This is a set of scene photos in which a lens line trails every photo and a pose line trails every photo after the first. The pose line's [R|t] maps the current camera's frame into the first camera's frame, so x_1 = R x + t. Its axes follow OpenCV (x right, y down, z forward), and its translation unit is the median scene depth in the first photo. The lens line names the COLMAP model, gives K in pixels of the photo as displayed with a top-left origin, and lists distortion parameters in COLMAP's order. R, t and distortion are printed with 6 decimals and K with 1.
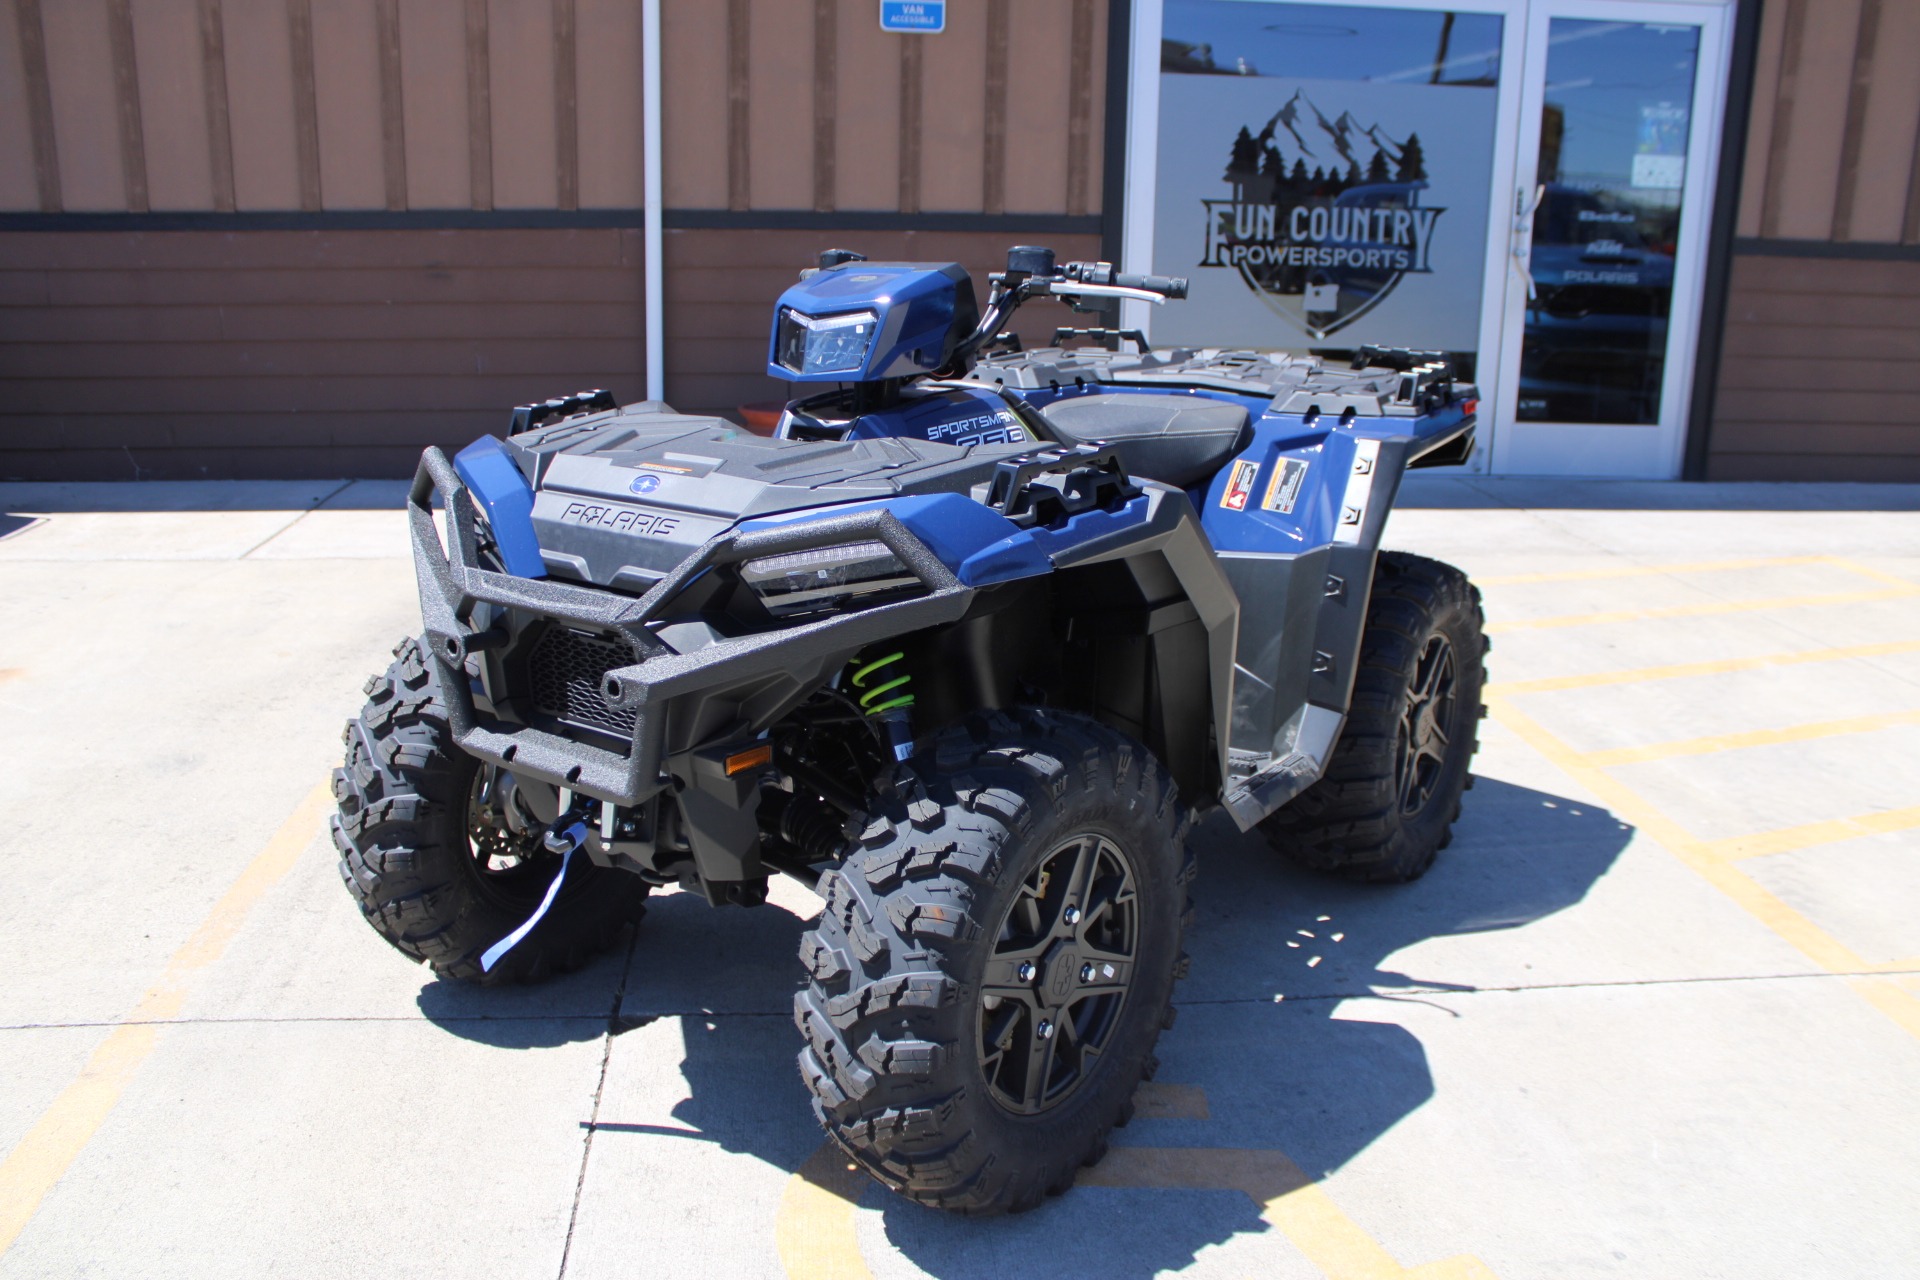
lens RADIAL K [[1599.7, 0, 969.2], [0, 1599.7, 633.7], [0, 0, 1]] dist [-0.169901, 0.156967]
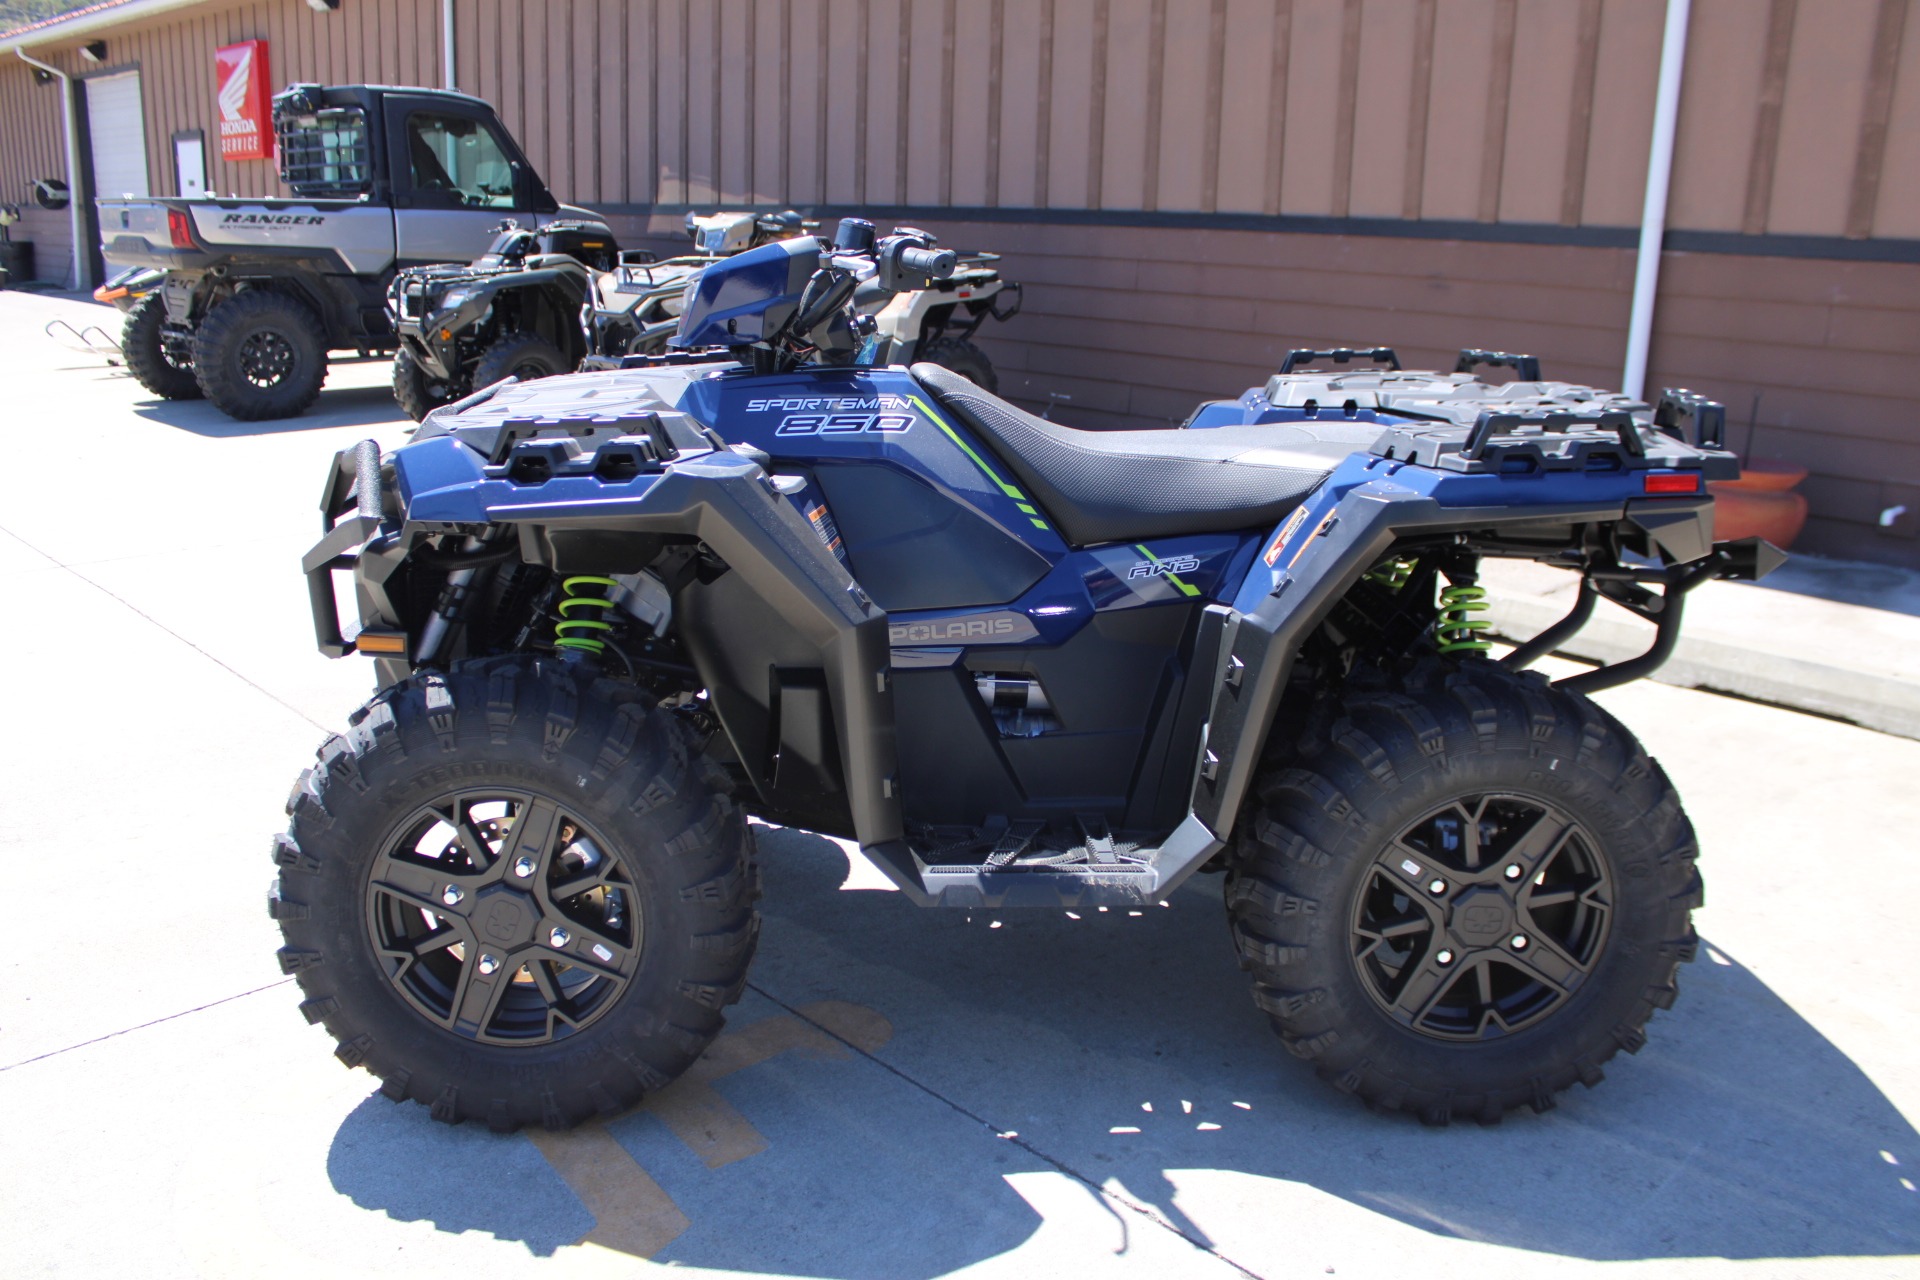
lens RADIAL K [[1599.7, 0, 969.2], [0, 1599.7, 633.7], [0, 0, 1]] dist [-0.169901, 0.156967]
pose [[0.620422, 0.199825, -0.758384, 0.264700], [-0.215537, 0.973205, 0.080100, -0.028914], [0.754069, 0.113764, 0.646868, 0.150774]]
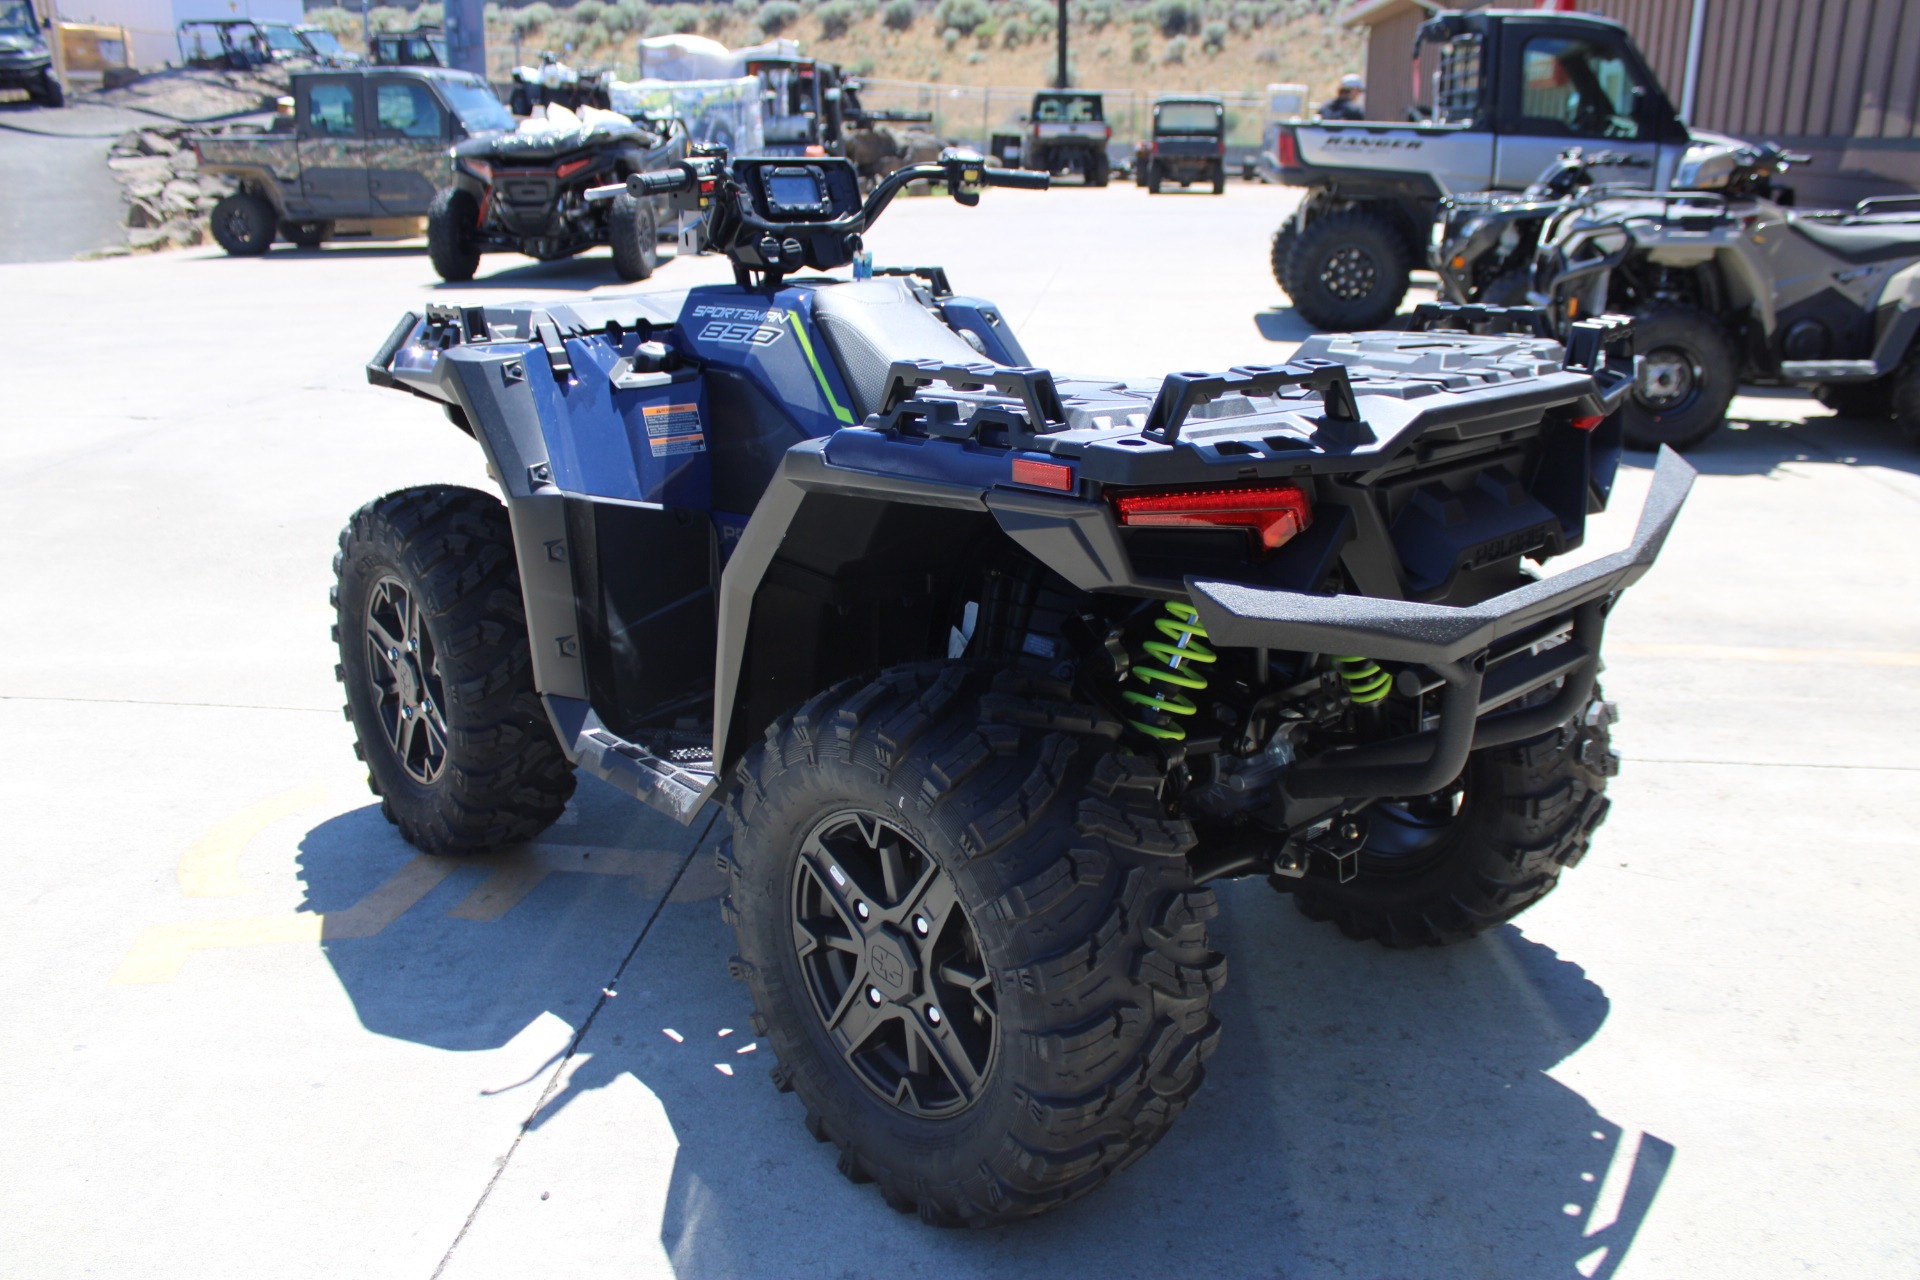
lens RADIAL K [[1590.6, 0, 967.6], [0, 1590.6, 637.7], [0, 0, 1]] dist [-0.164058, 0.141673]
pose [[-0.204056, 0.289734, -0.935102, 0.324878], [-0.256448, 0.906022, 0.336686, -0.104834], [0.944773, 0.308508, -0.110577, 0.432348]]
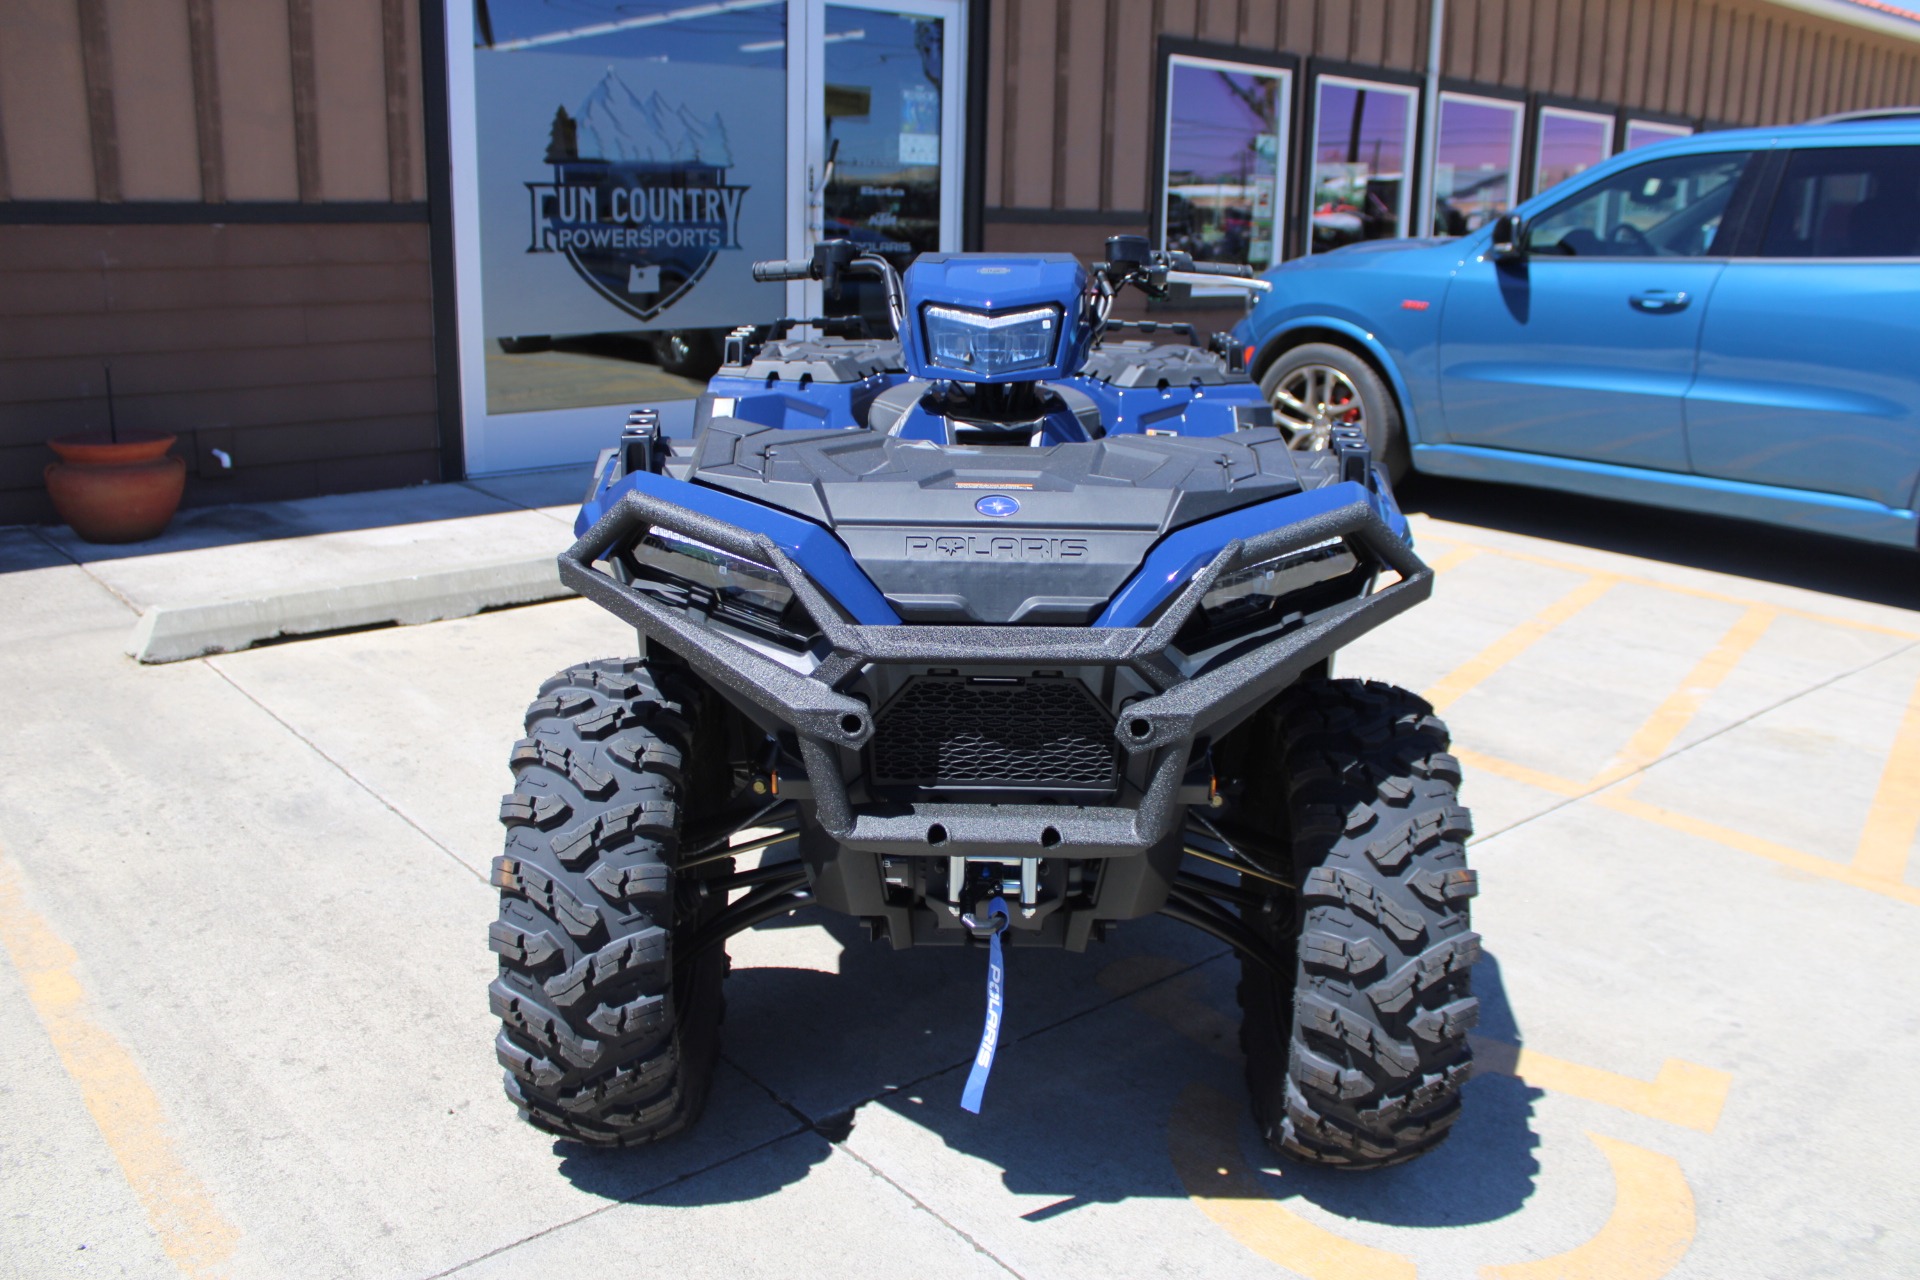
lens RADIAL K [[1590.6, 0, 967.6], [0, 1590.6, 637.7], [0, 0, 1]] dist [-0.164058, 0.141673]
pose [[0.819037, -0.150469, 0.553658, -0.201057], [0.141082, 0.988187, 0.059857, -0.021284], [-0.556124, 0.029086, 0.830590, 0.076098]]
